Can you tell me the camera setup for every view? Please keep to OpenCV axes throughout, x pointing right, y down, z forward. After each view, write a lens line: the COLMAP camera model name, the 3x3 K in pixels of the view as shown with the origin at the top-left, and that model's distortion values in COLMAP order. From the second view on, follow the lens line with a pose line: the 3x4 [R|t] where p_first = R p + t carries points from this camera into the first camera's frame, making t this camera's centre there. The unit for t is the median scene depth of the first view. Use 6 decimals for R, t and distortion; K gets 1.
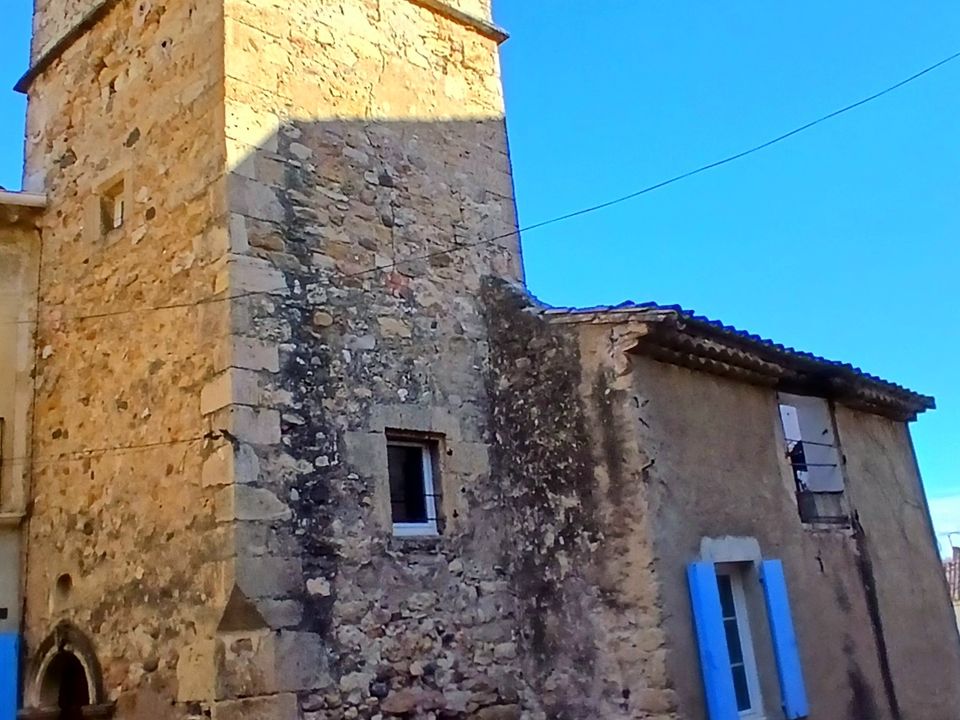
lens RADIAL K [[834.2, 0, 480.0], [0, 834.2, 360.0], [0, 0, 1]] dist [-0.004040, -0.016858]
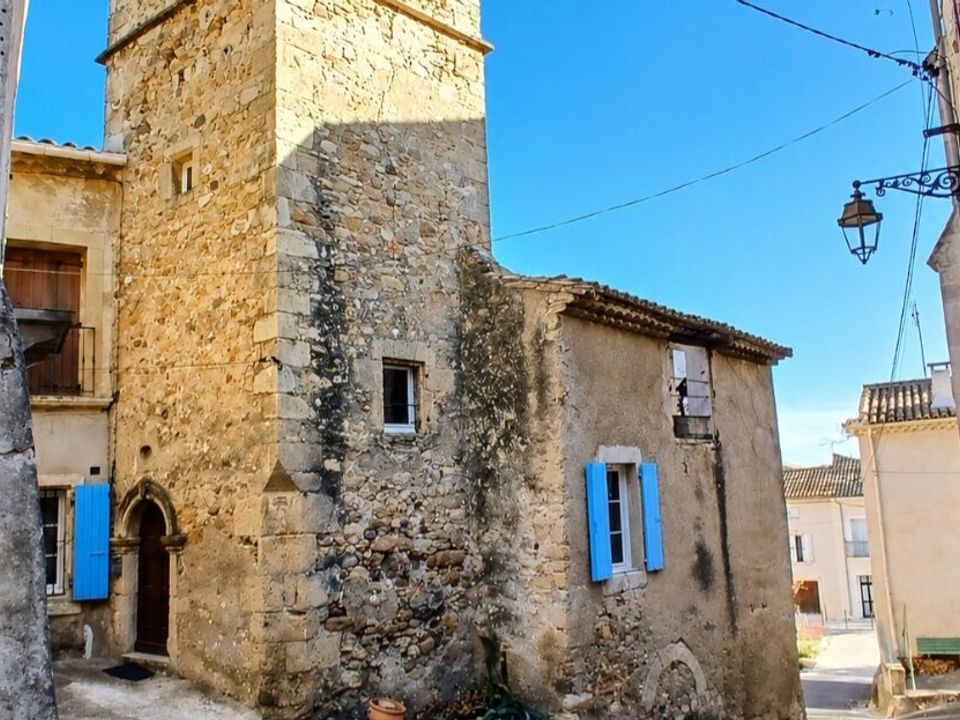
lens RADIAL K [[682.8, 0, 480.0], [0, 682.8, 360.0], [0, 0, 1]] dist [-0.002663, -0.006276]
pose [[0.996992, 0.063060, 0.045065, -0.000689], [-0.067628, 0.991816, 0.108294, -0.045969], [-0.037868, -0.111016, 0.993097, -0.141720]]
